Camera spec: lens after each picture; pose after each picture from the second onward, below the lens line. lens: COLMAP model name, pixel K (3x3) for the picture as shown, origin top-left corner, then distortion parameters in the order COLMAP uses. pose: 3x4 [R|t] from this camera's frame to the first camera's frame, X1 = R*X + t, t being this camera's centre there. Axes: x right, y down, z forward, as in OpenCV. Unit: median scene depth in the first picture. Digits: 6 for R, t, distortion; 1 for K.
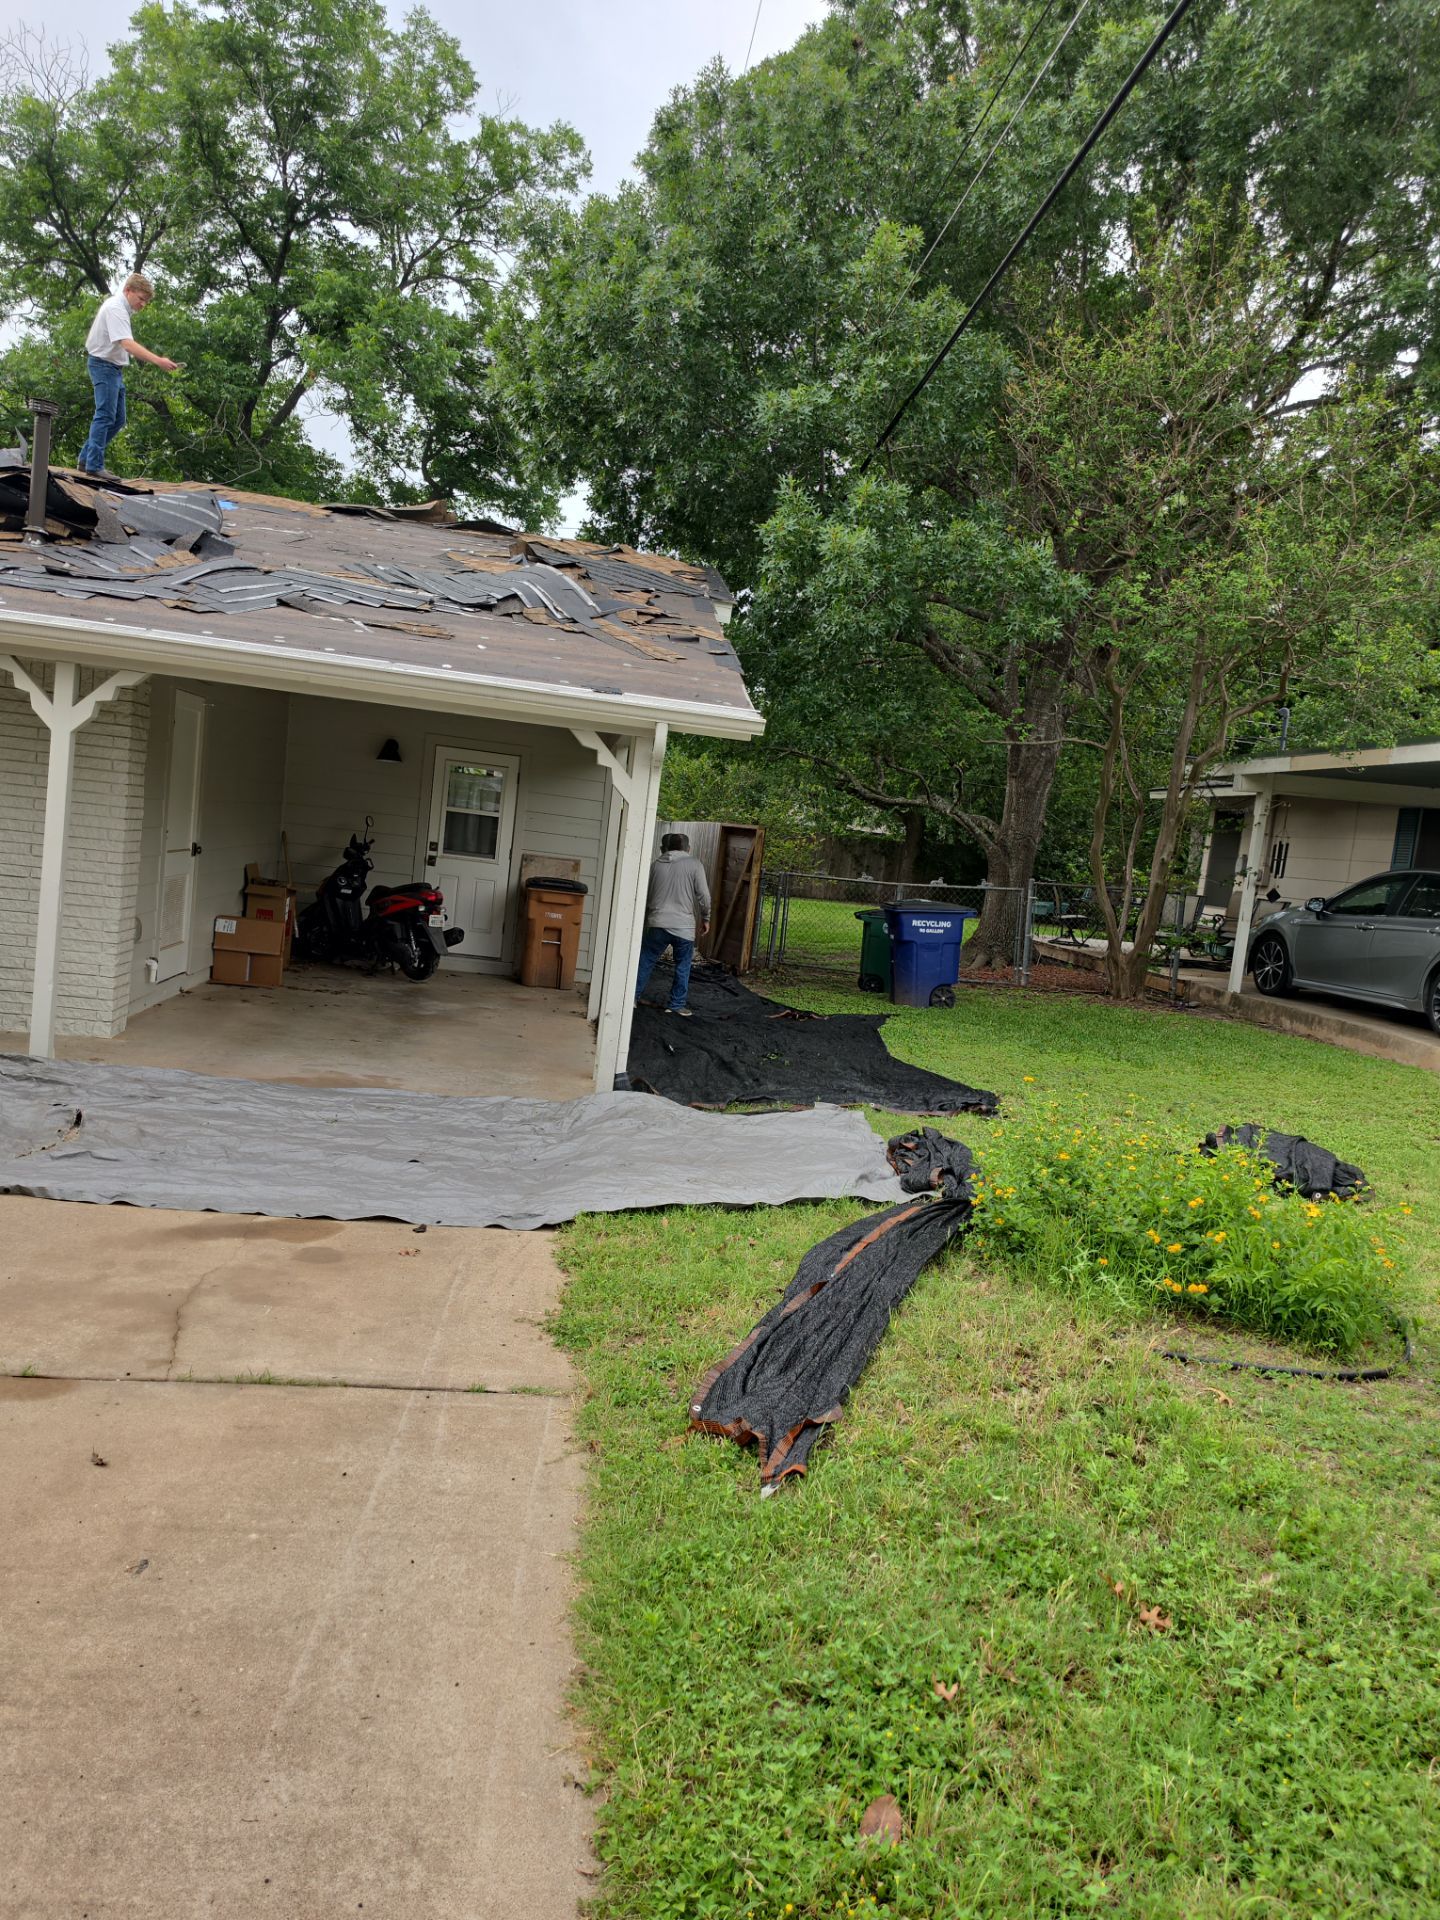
lens RADIAL K [[1309.3, 0, 703.9], [0, 1309.3, 969.7], [0, 0, 1]] dist [0.075170, -0.091866]
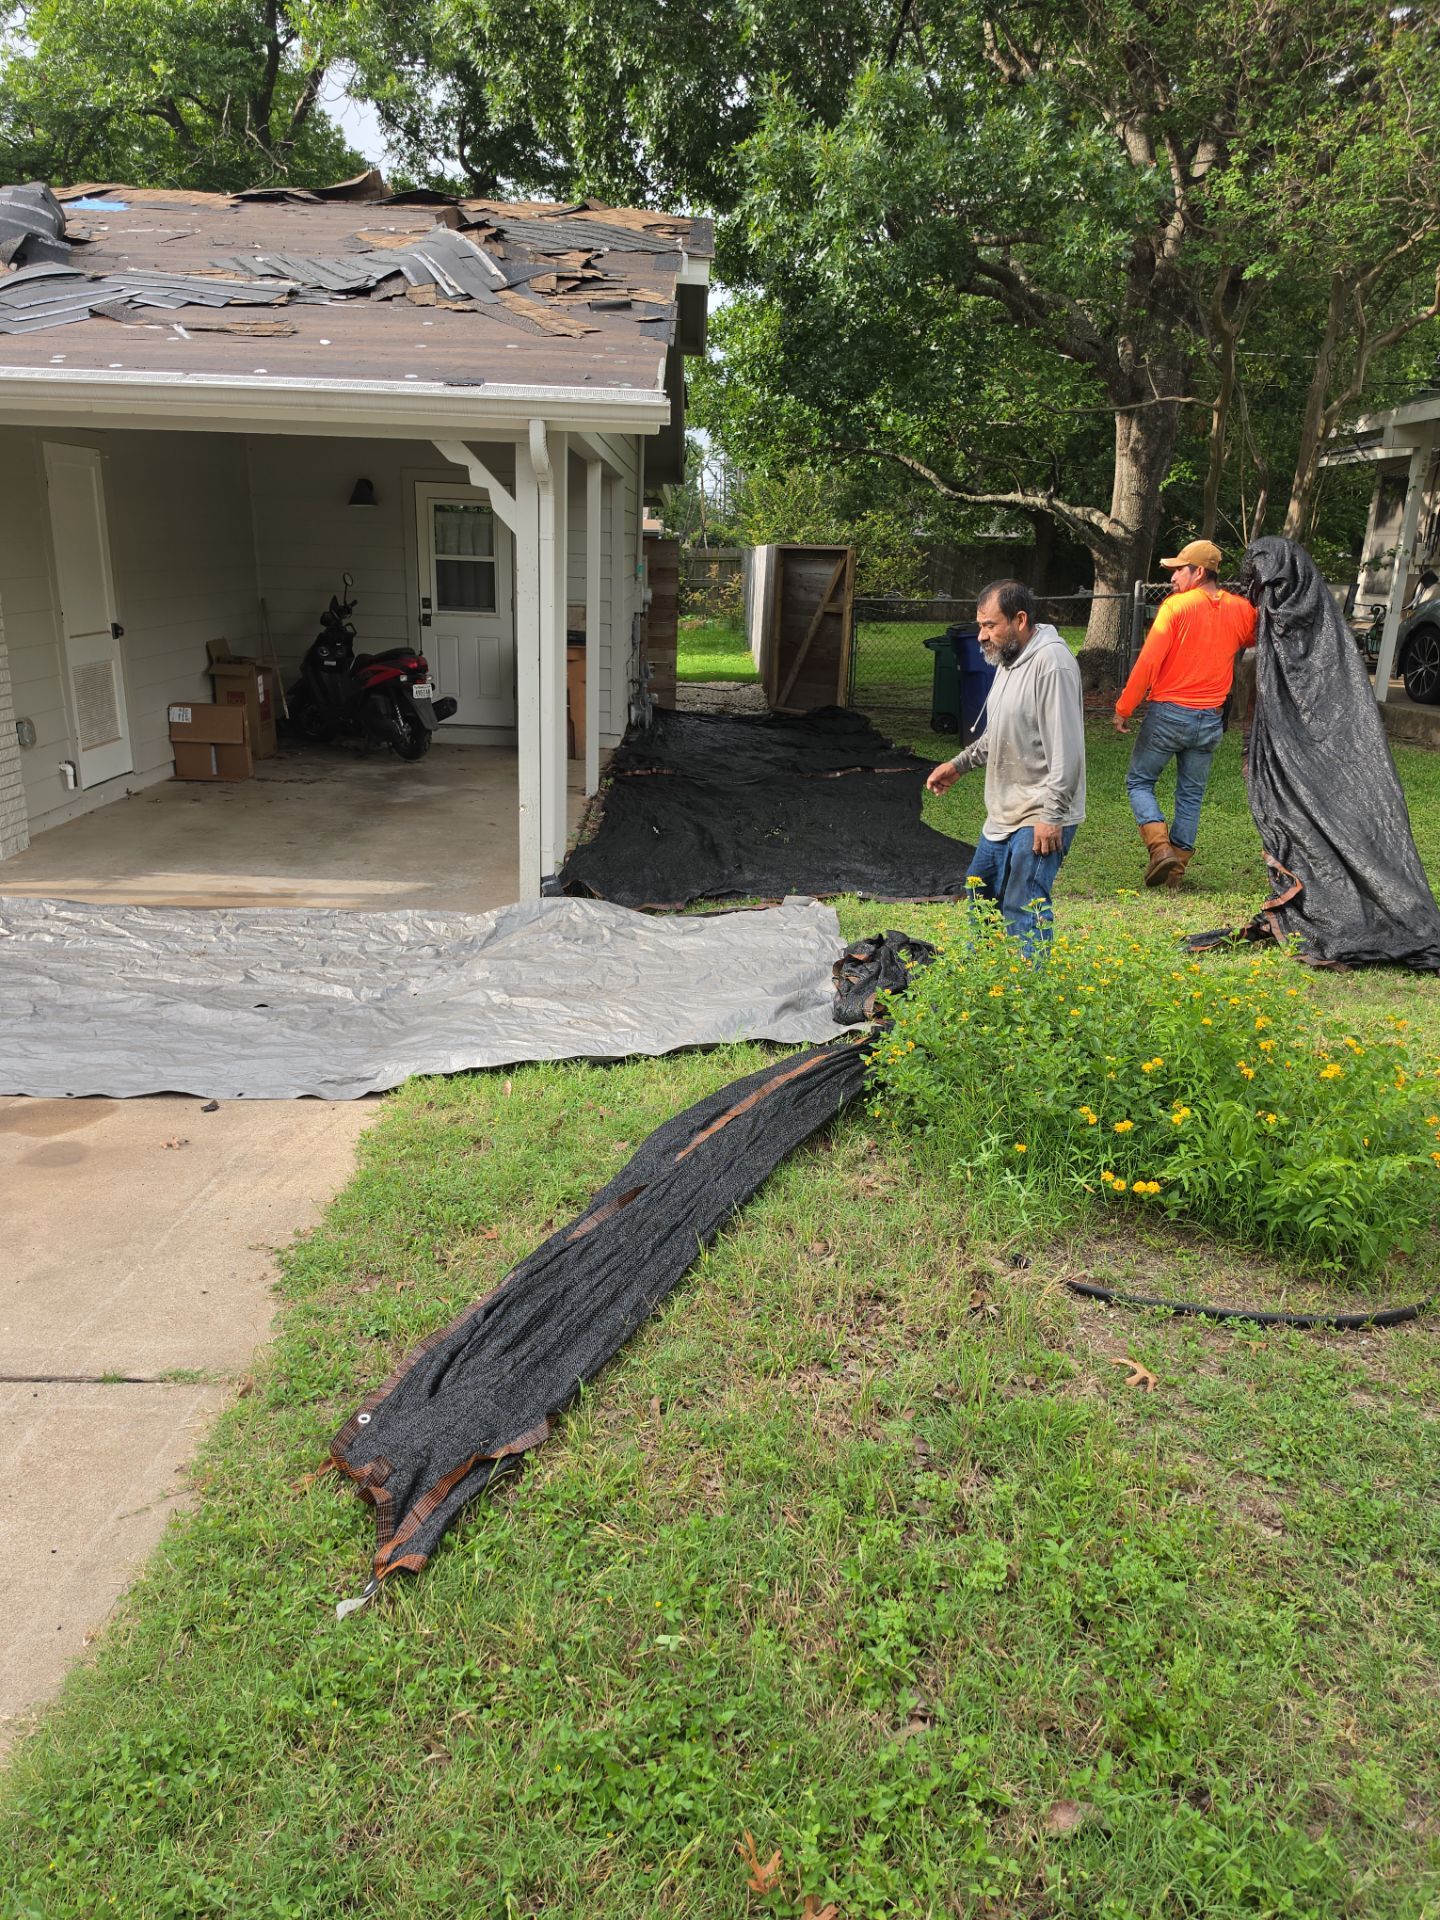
lens RADIAL K [[1309.3, 0, 703.9], [0, 1309.3, 969.7], [0, 0, 1]] dist [0.075170, -0.091866]
pose [[0.991342, -0.048012, -0.122214, 0.099352], [0.070926, 0.979087, 0.190679, -0.010358], [0.110503, -0.197696, 0.974015, 0.133971]]
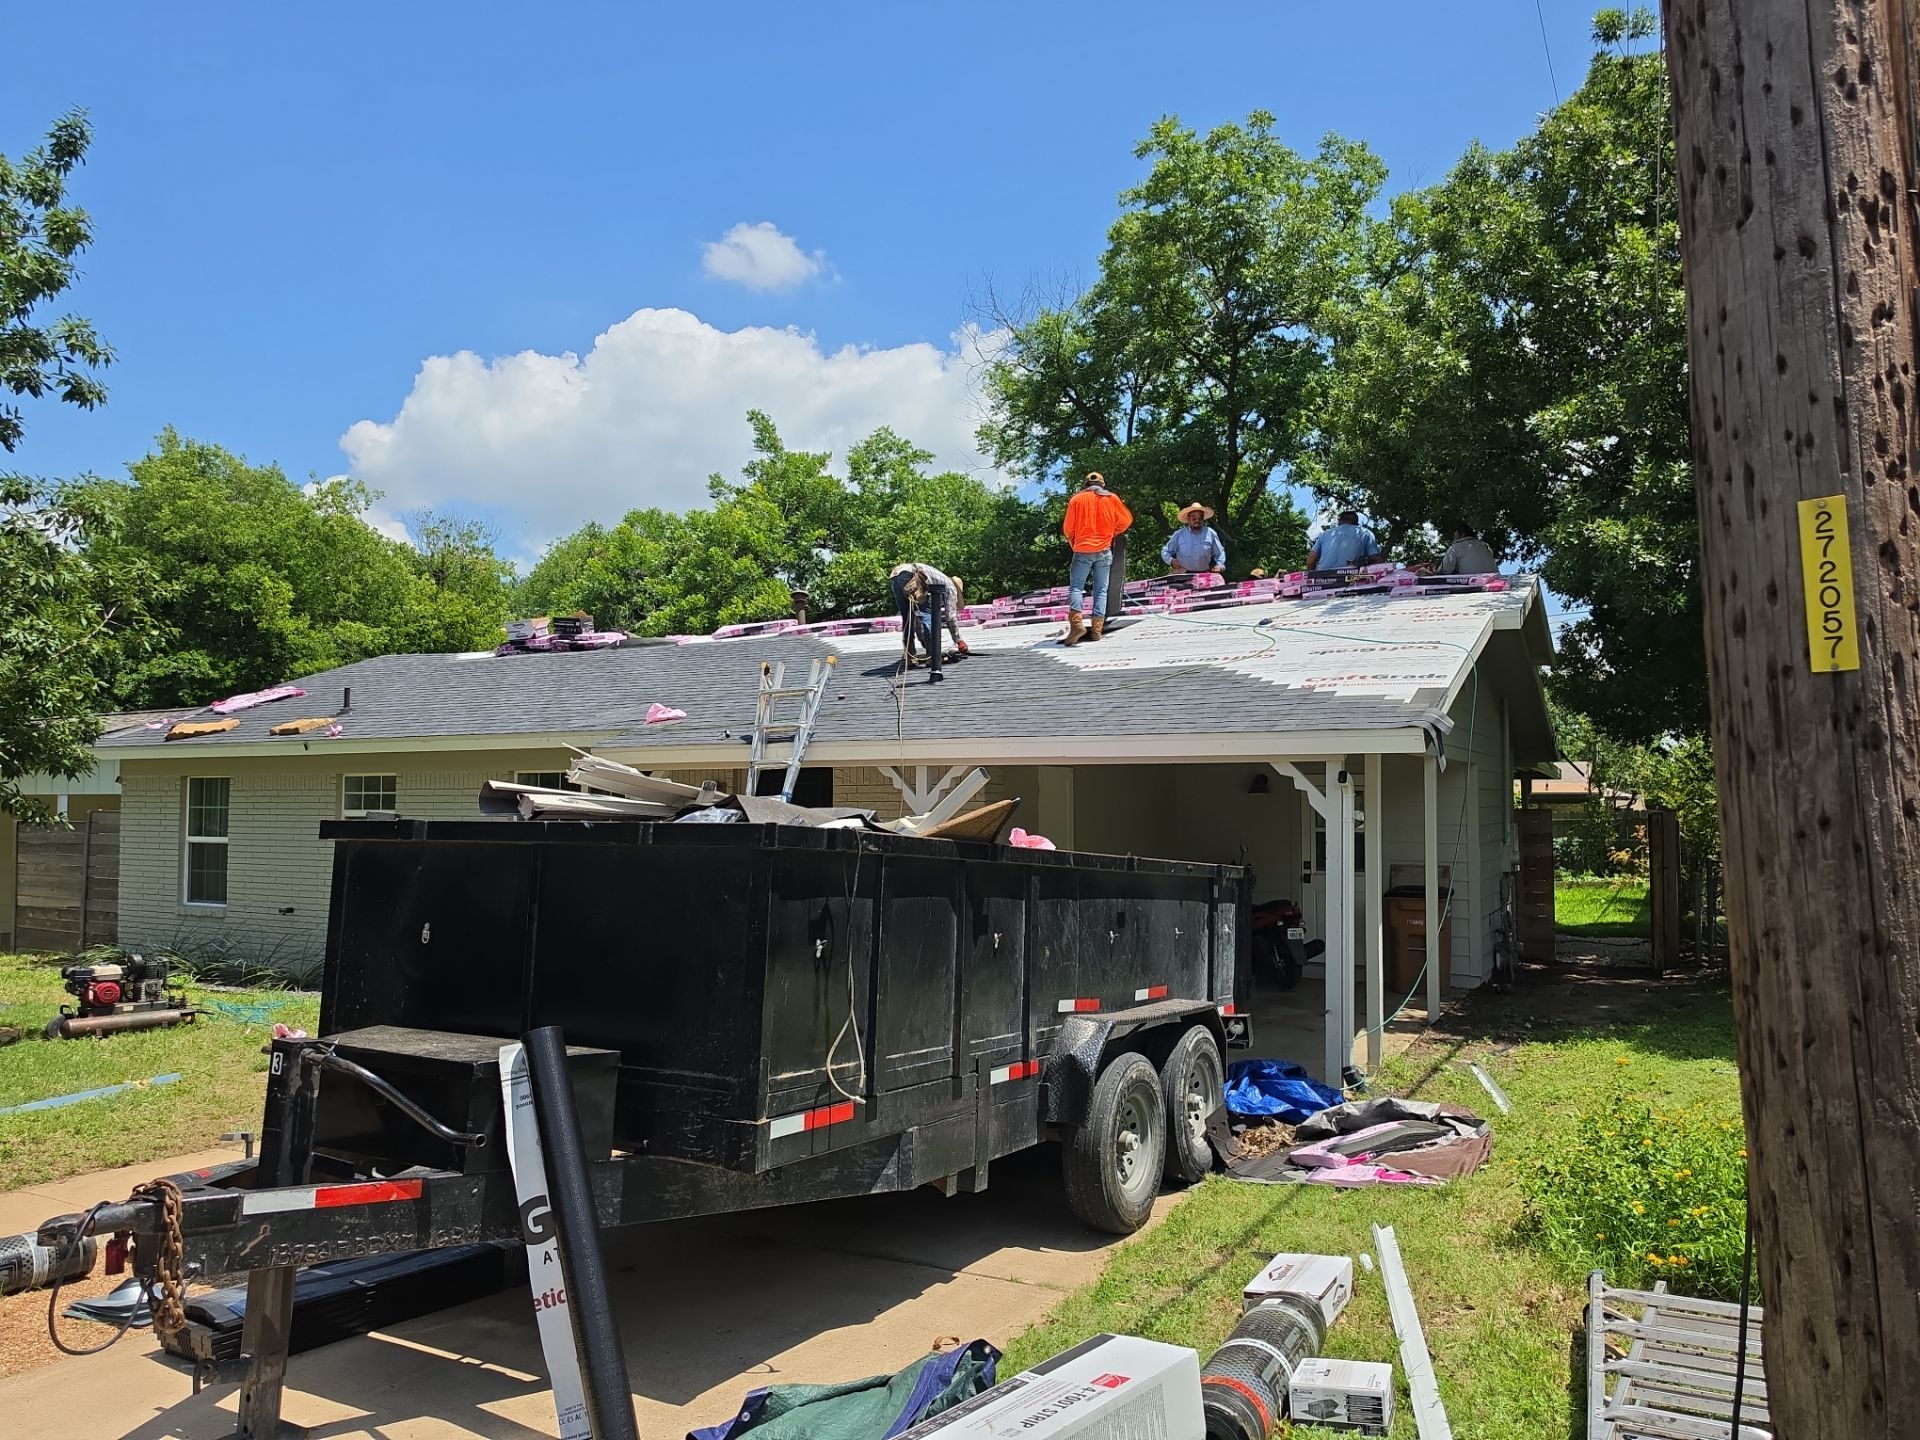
lens RADIAL K [[1297.7, 0, 961.8], [0, 1297.7, 751.3], [0, 0, 1]] dist [0.071740, -0.090971]
pose [[0.819462, -0.133199, -0.557441, 0.230046], [0.030541, 0.981386, -0.189603, 0.013718], [0.572319, 0.138347, 0.808276, -0.077462]]
